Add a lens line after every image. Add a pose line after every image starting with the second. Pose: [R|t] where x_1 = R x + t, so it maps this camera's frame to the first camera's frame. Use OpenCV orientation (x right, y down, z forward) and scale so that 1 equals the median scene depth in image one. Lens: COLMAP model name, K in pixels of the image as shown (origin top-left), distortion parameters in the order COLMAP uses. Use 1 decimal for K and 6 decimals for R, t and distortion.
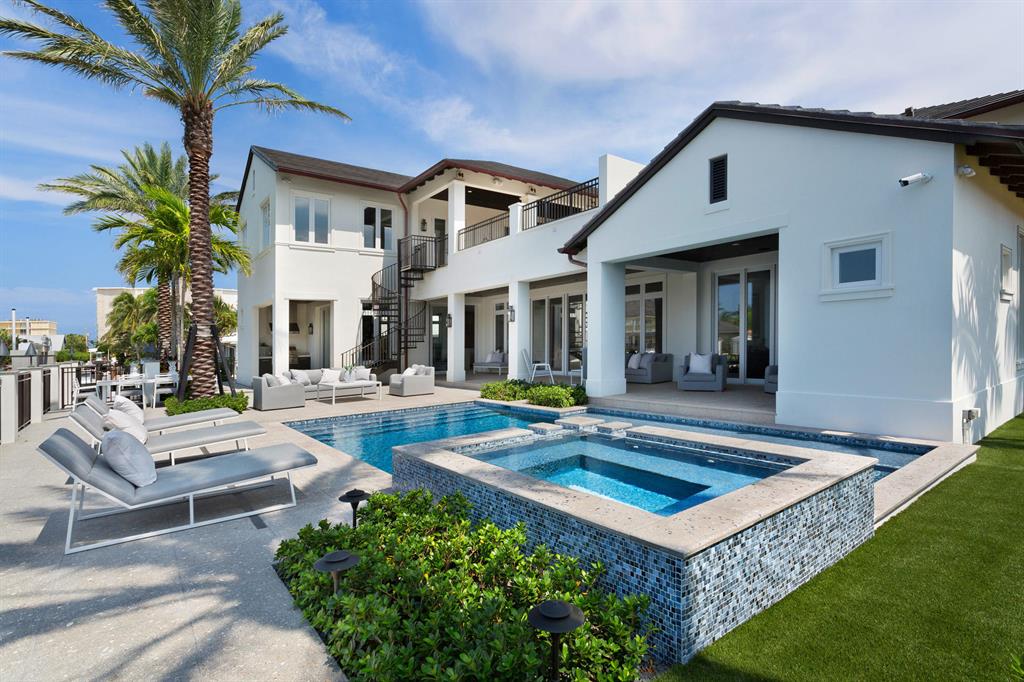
lens RADIAL K [[491.8, 0, 512.0], [0, 491.8, 341.0], [0, 0, 1]] dist [0.017956, 0.000534]
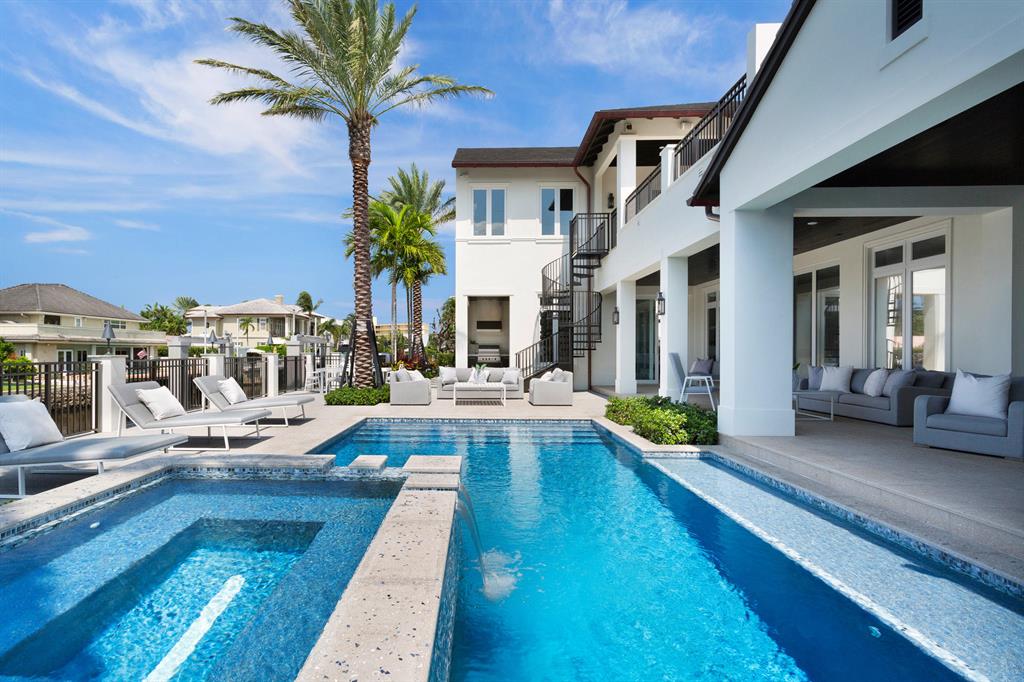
lens RADIAL K [[517.3, 0, 512.0], [0, 517.3, 341.0], [0, 0, 1]] dist [0.003928, 0.001127]
pose [[0.781152, 0.019589, -0.624034, 0.257049], [-0.025394, 0.999677, -0.000408, 0.003896], [0.623825, 0.016166, 0.781397, 0.243713]]
